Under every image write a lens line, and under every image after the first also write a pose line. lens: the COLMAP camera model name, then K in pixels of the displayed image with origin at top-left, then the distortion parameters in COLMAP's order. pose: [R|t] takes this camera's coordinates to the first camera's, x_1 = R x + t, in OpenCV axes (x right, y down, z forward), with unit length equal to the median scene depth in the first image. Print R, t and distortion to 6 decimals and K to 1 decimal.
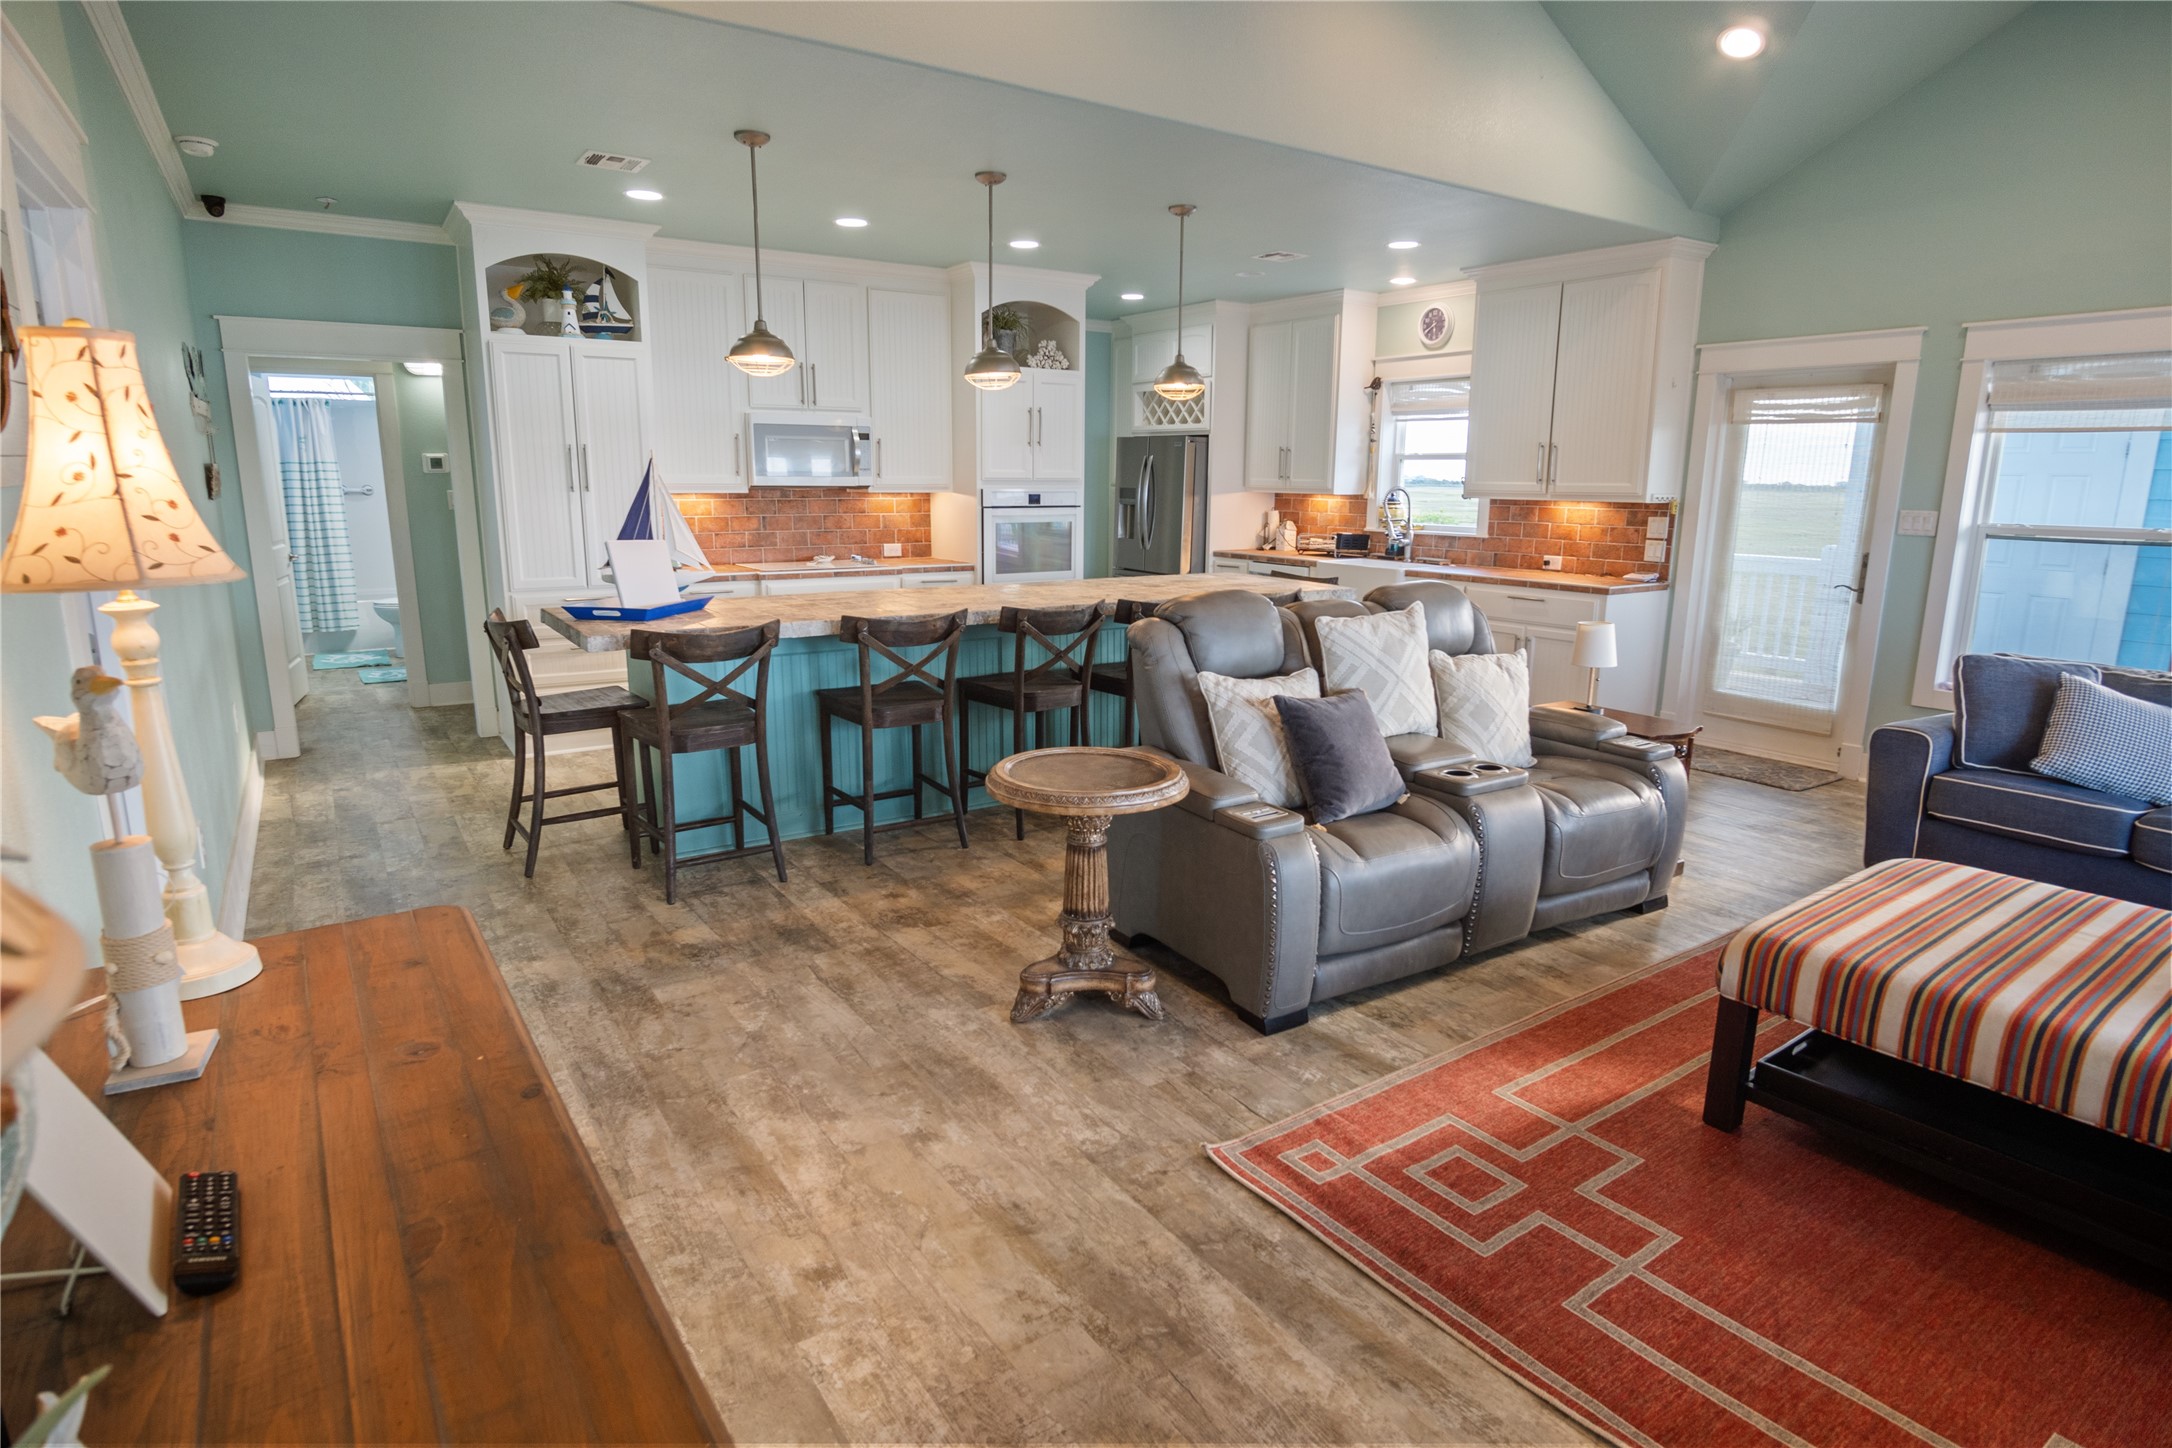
lens RADIAL K [[1156.7, 0, 1094.8], [0, 1156.7, 718.1], [0, 0, 1]] dist [-0.028691, 0.041069]
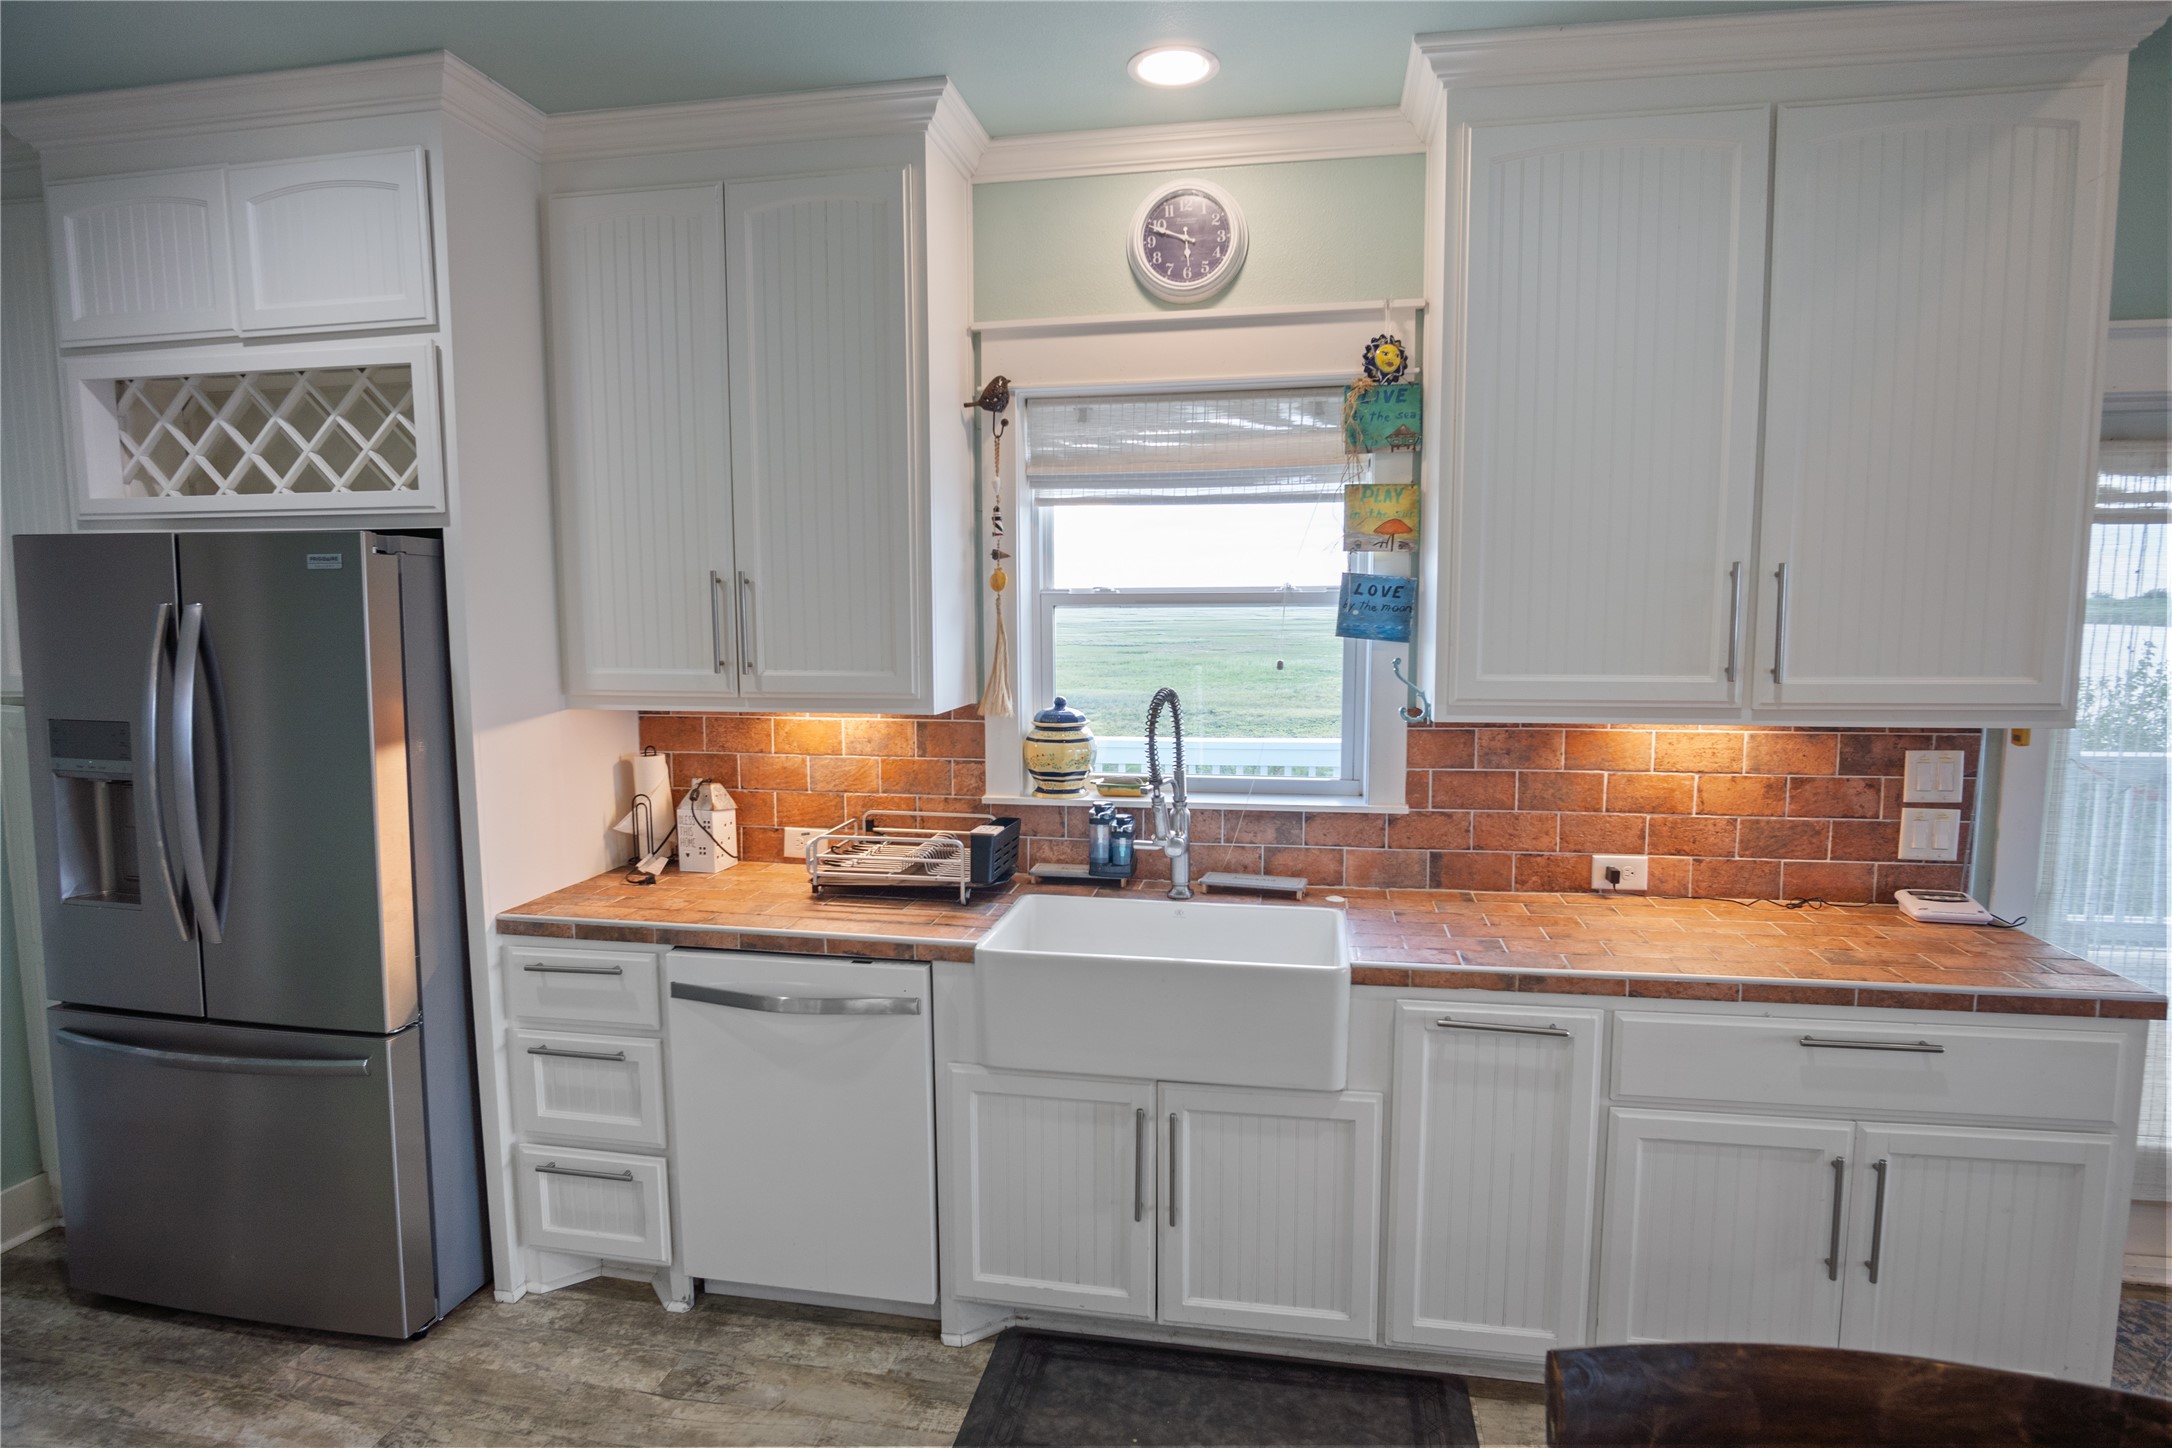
lens RADIAL K [[1162.5, 0, 1091.2], [0, 1162.5, 726.9], [0, 0, 1]] dist [-0.033792, 0.009303]
pose [[0.704966, -0.088341, 0.703718, 0.008527], [0.158568, 0.986728, -0.034981, -0.194969], [-0.691288, 0.136247, 0.709618, 0.835096]]
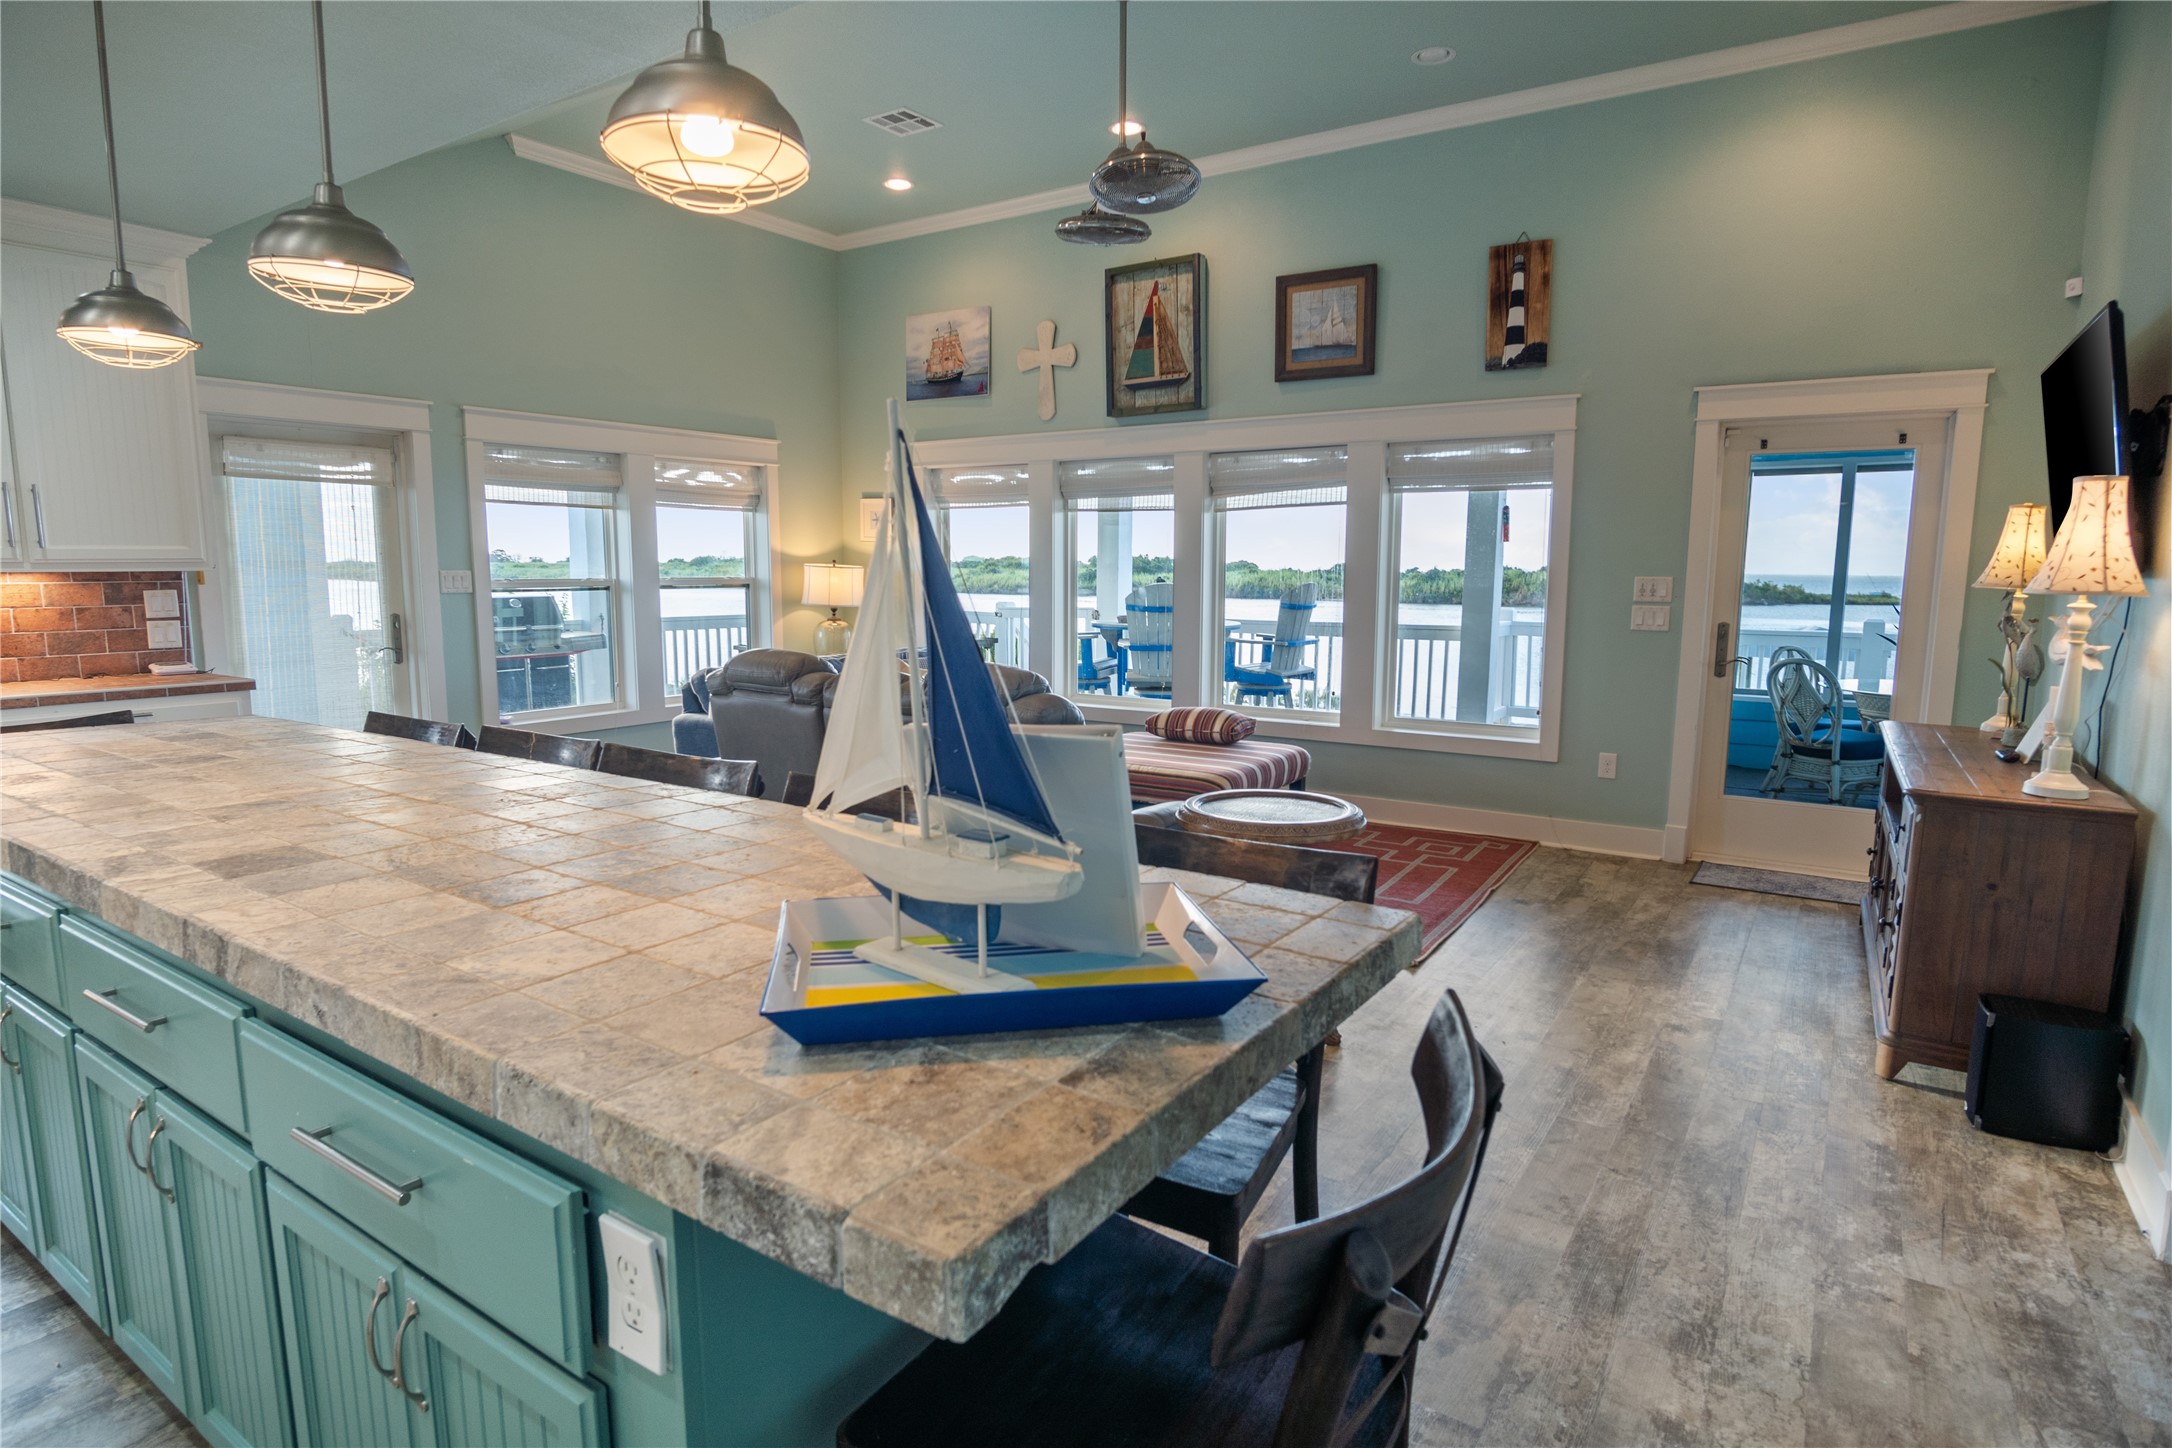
lens RADIAL K [[1162.5, 0, 1091.2], [0, 1162.5, 726.9], [0, 0, 1]] dist [-0.033792, 0.009303]
pose [[-0.378751, -0.137830, 0.915178, -0.402073], [0.182346, 0.958352, 0.219797, -0.128395], [-0.907357, 0.250127, -0.337845, 0.653014]]
